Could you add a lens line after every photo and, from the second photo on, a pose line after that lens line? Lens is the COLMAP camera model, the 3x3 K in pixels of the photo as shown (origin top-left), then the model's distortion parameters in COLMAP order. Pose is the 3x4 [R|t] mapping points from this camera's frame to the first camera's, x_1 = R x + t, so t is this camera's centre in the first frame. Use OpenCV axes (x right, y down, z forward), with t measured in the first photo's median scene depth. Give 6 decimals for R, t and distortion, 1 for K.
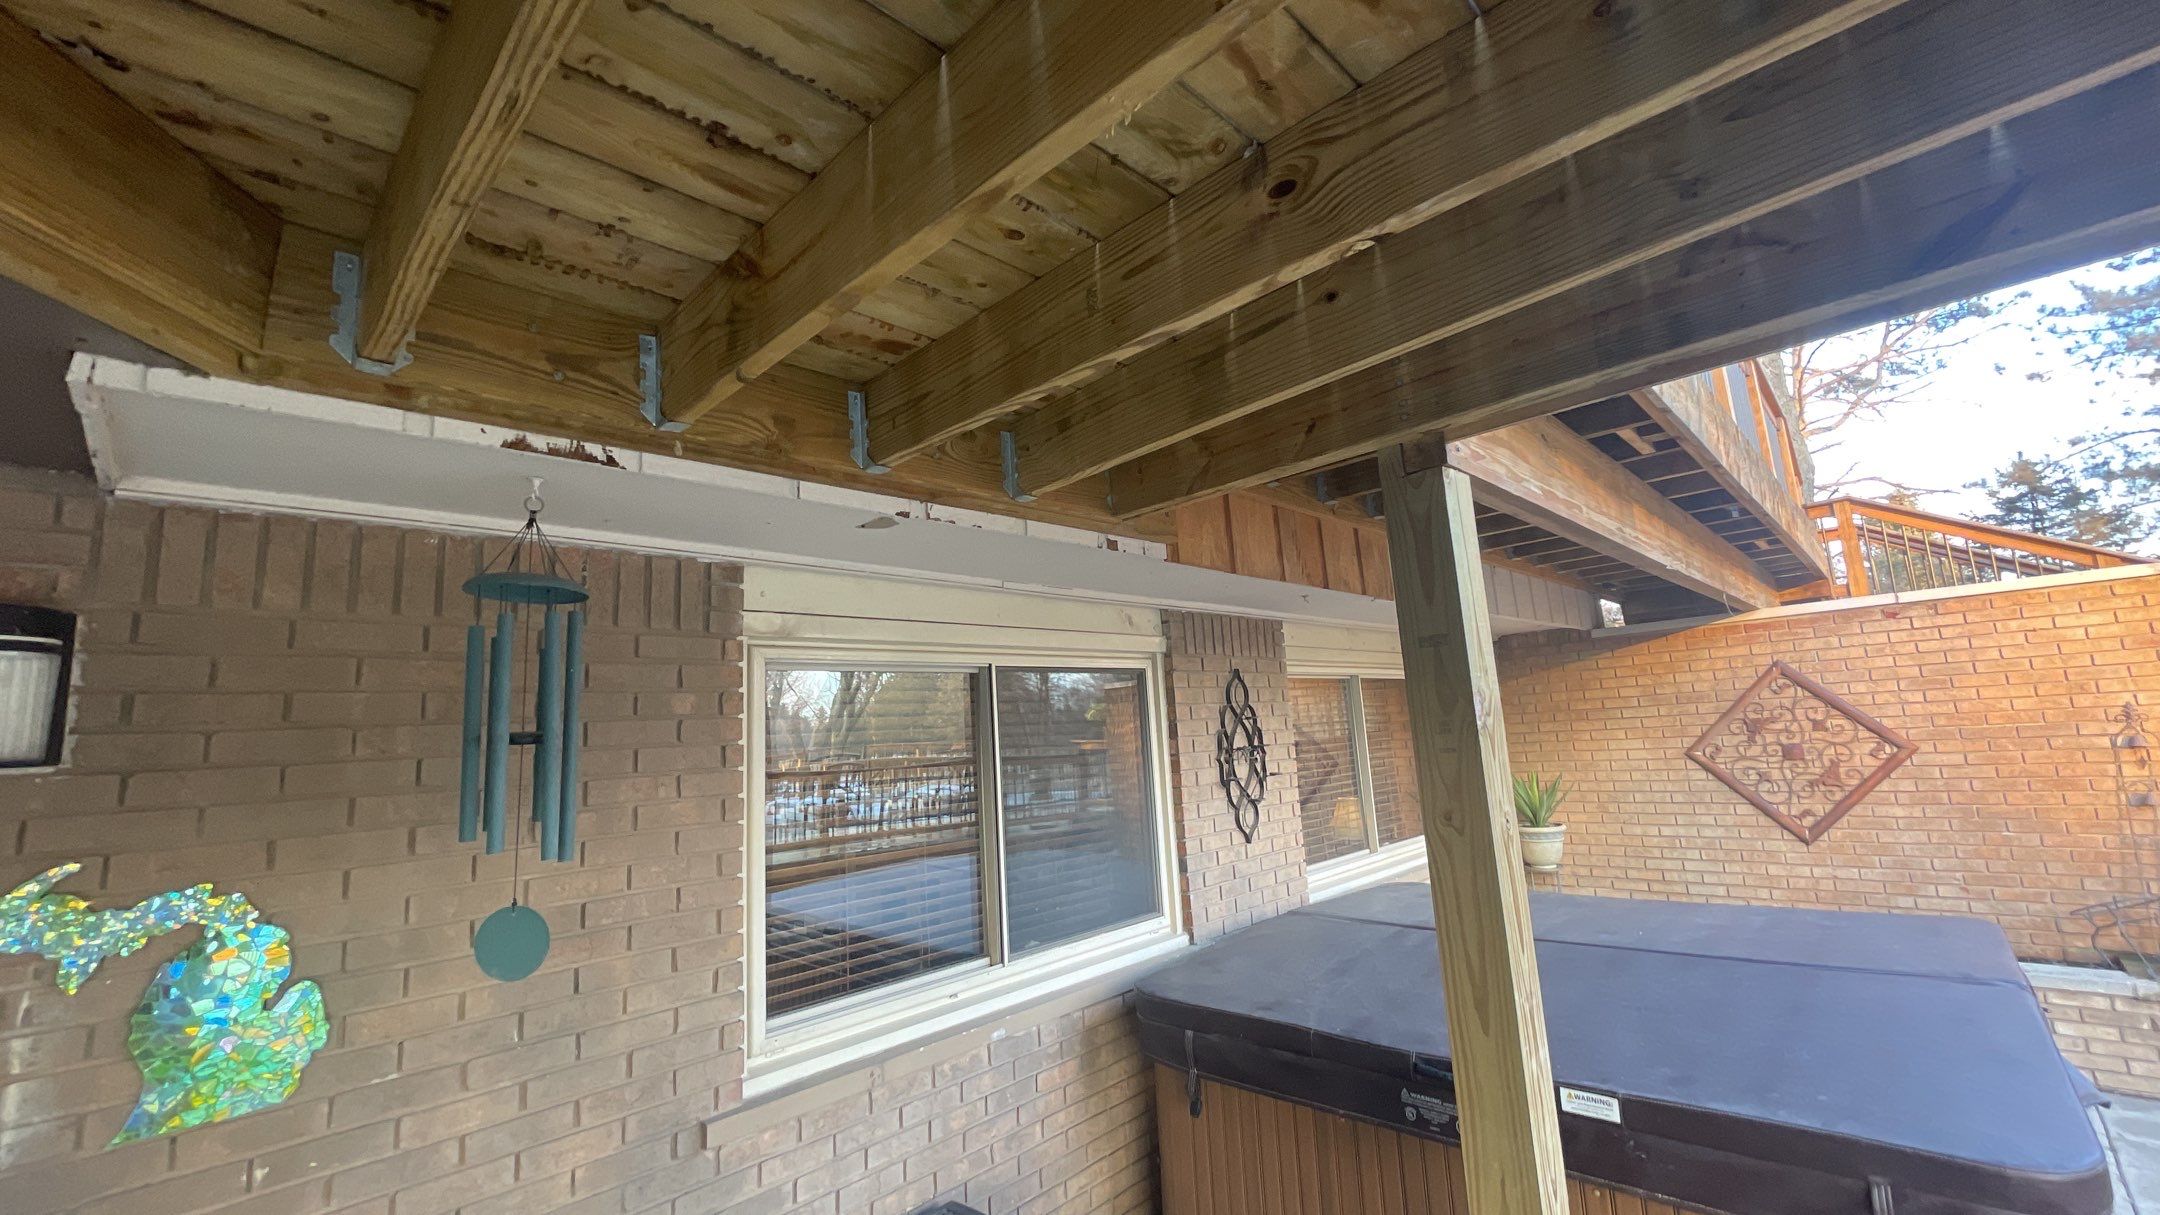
lens RADIAL K [[847.3, 0, 1090.1], [0, 847.3, 603.0], [0, 0, 1]] dist [-0.002604, -0.000027]
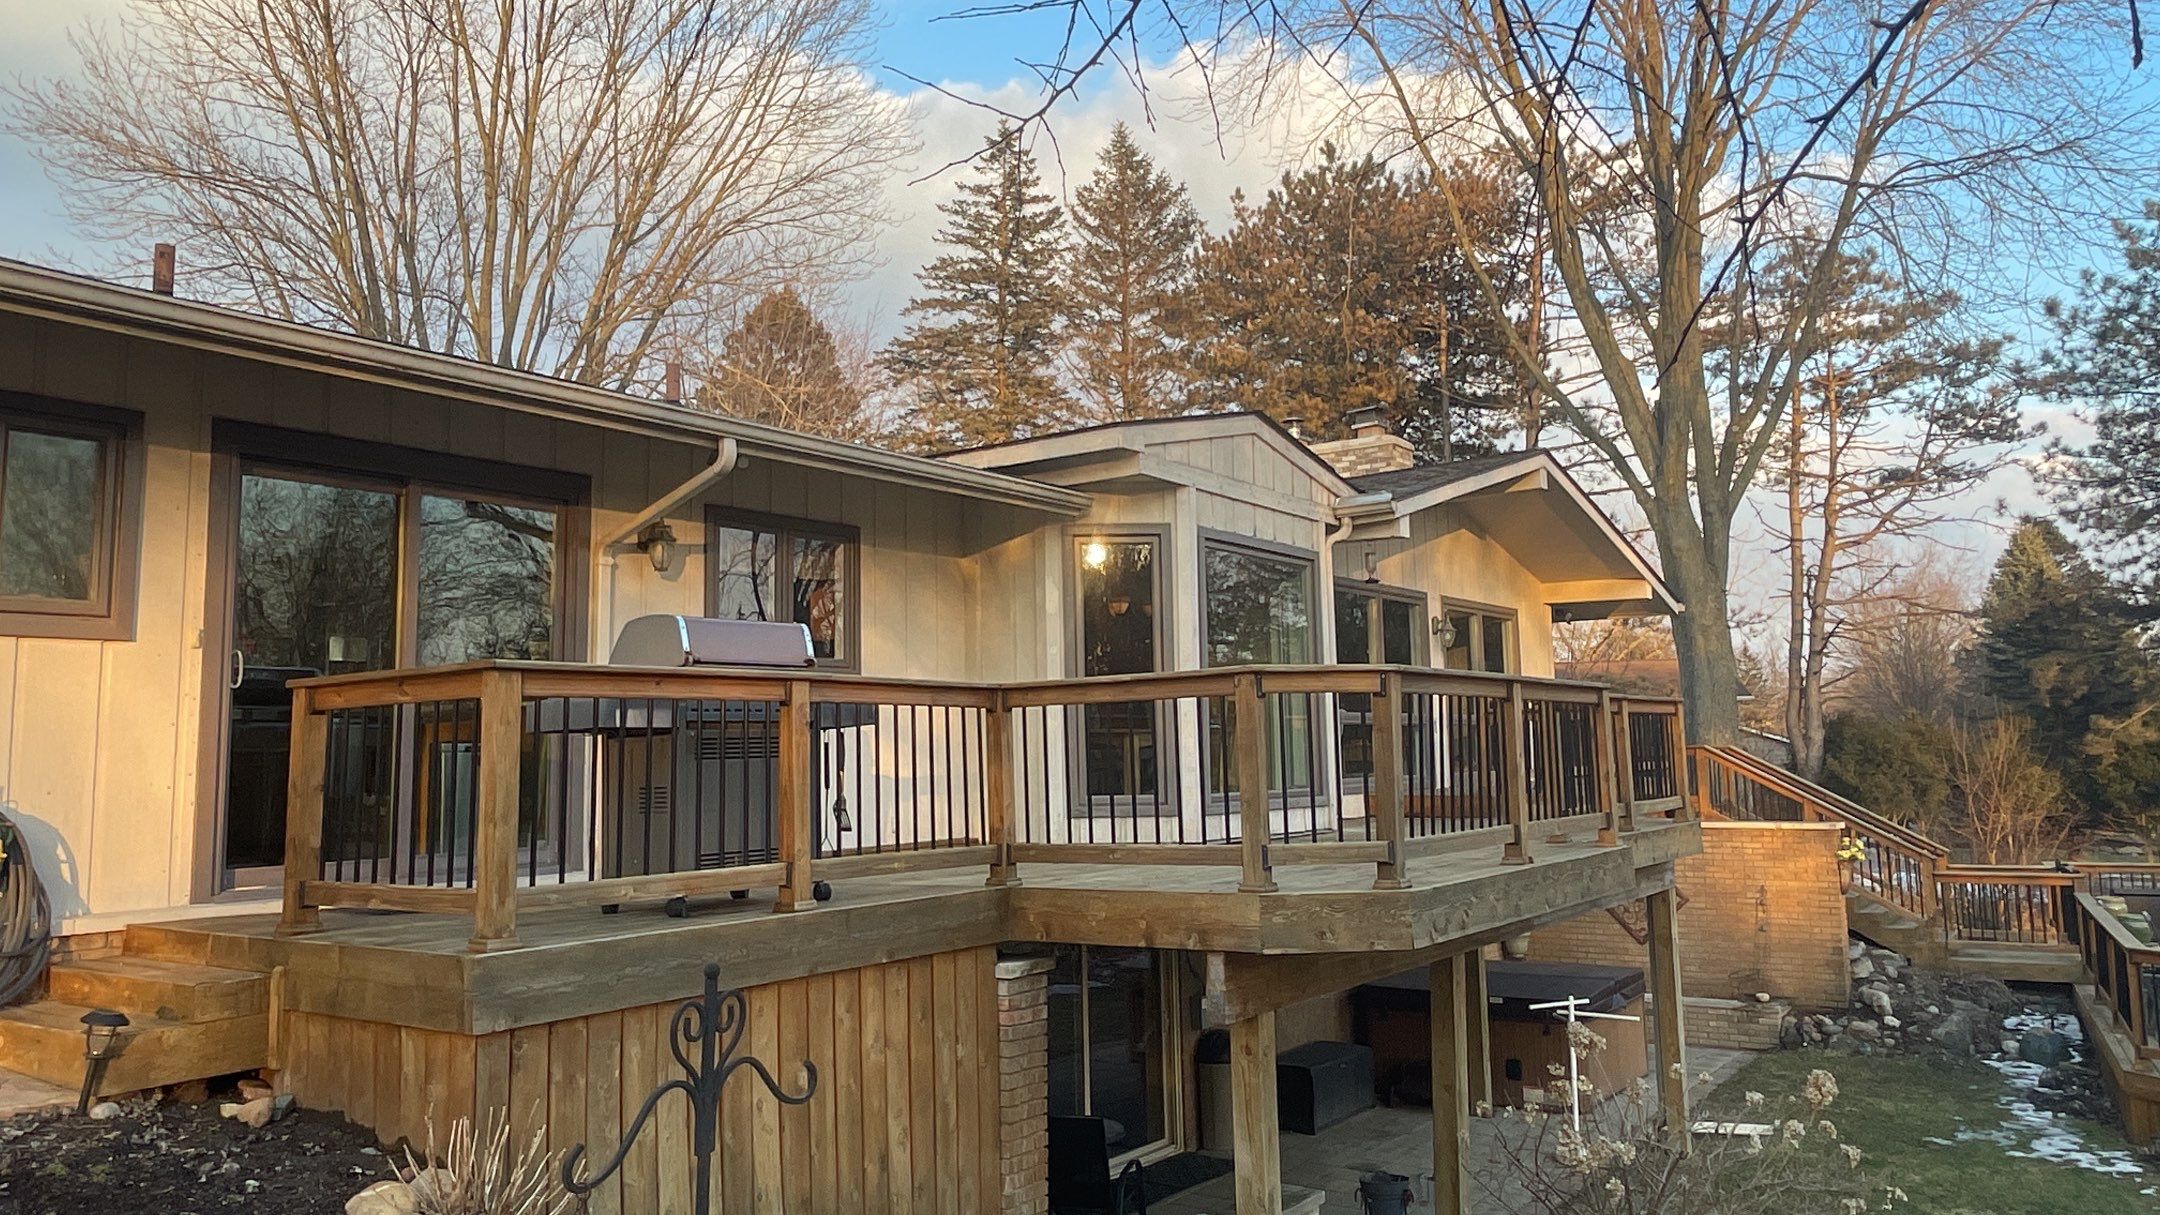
lens RADIAL K [[1495.5, 0, 1080.1], [0, 1495.5, 598.2], [0, 0, 1]] dist [0.004829, -0.001041]
pose [[0.987779, 0.055608, 0.145602, -1.152495], [-0.061660, 0.997397, 0.037384, -0.664485], [-0.143144, -0.045905, 0.988637, -2.585179]]
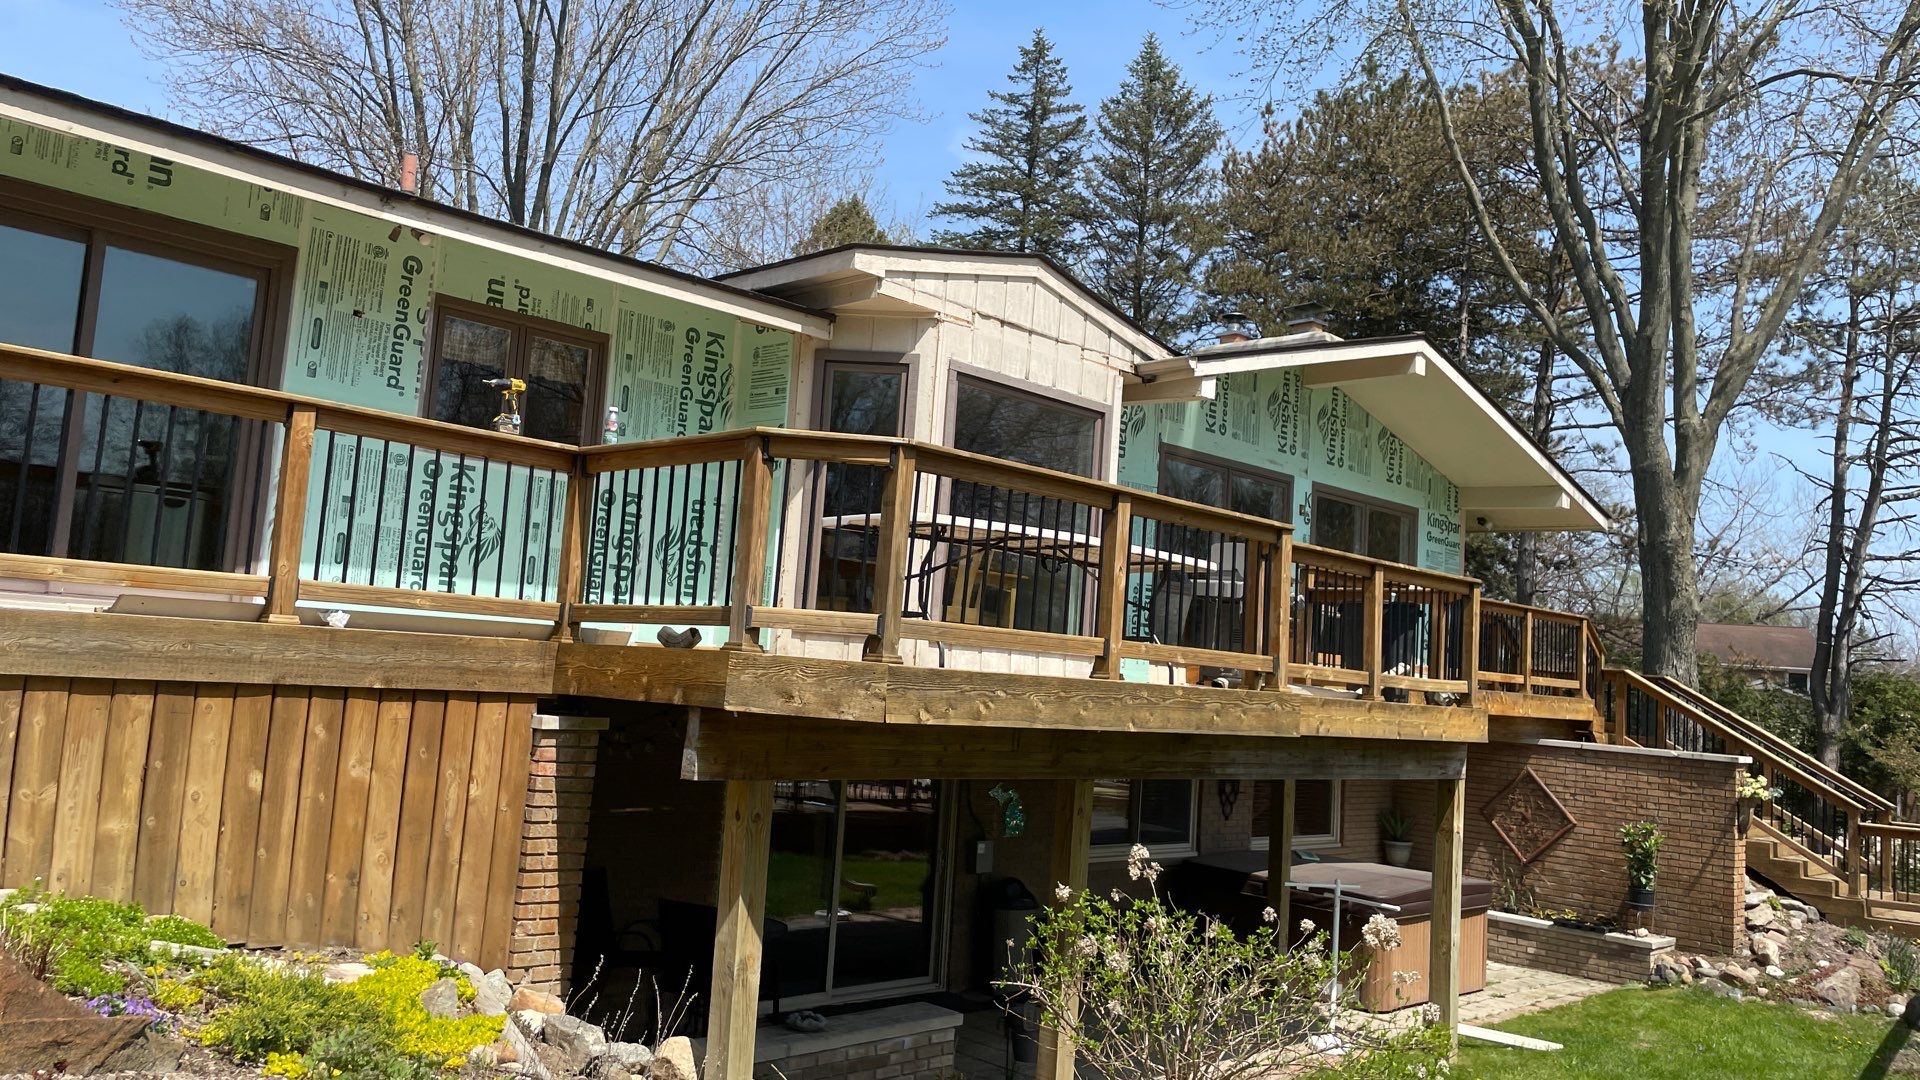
lens RADIAL K [[1446.3, 0, 964.4], [0, 1446.3, 538.5], [0, 0, 1]] dist [0.046899, -0.017166]
pose [[0.991982, 0.126374, -0.001477, -0.543372], [-0.126073, 0.990298, 0.058438, -0.553124], [0.008848, -0.057783, 0.998290, -2.580110]]
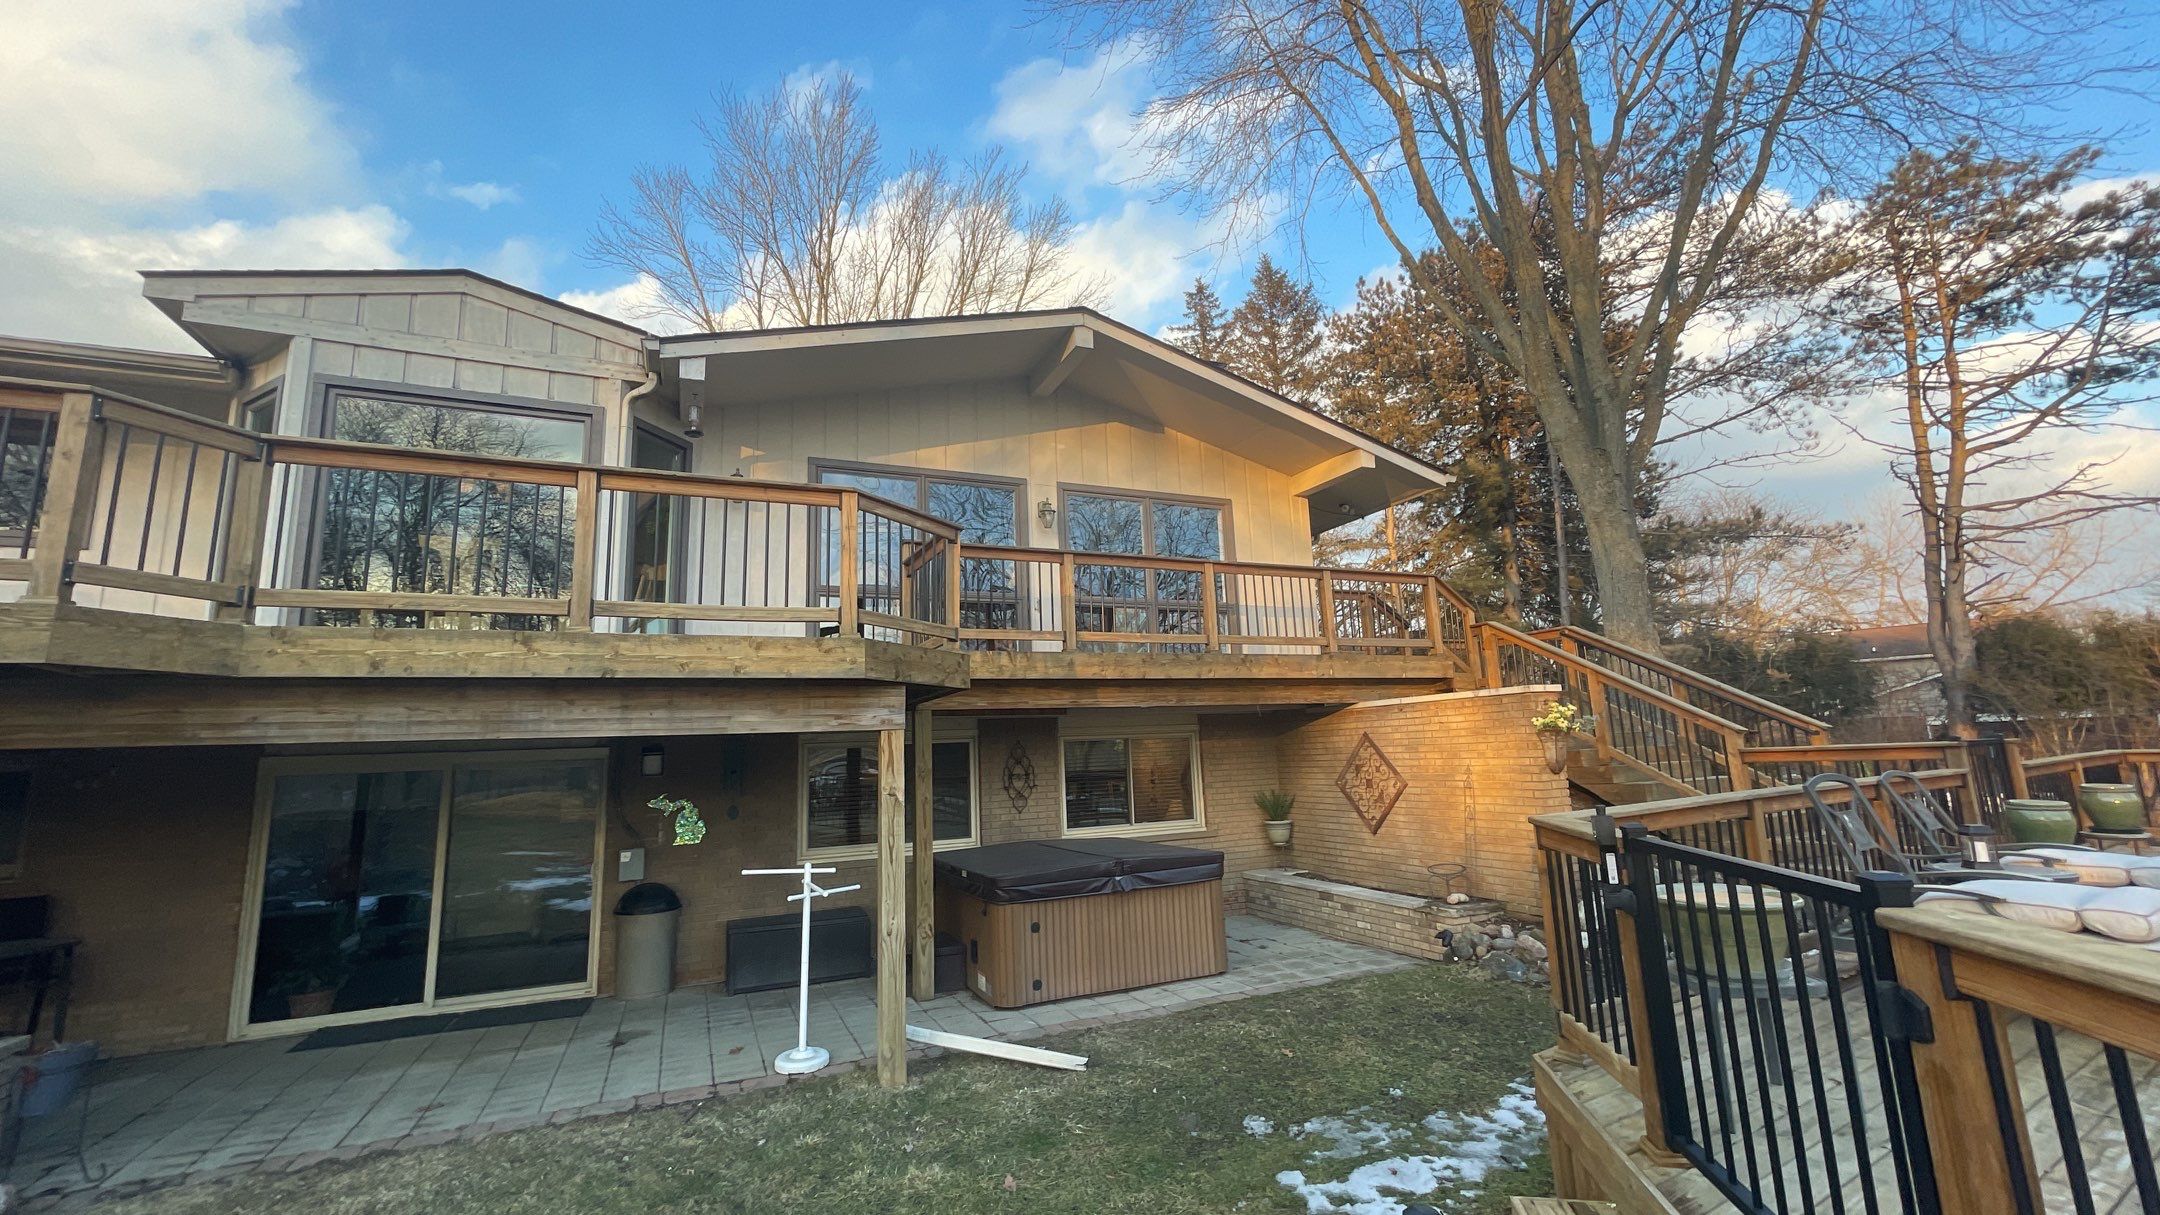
lens RADIAL K [[847.3, 0, 1095.7], [0, 847.3, 621.1], [0, 0, 1]] dist [-0.002604, -0.000027]
pose [[0.935861, -0.032348, -0.350881, 1.119185], [0.038535, 0.999200, 0.010664, -0.250757], [0.350255, -0.023501, 0.936359, -1.044819]]
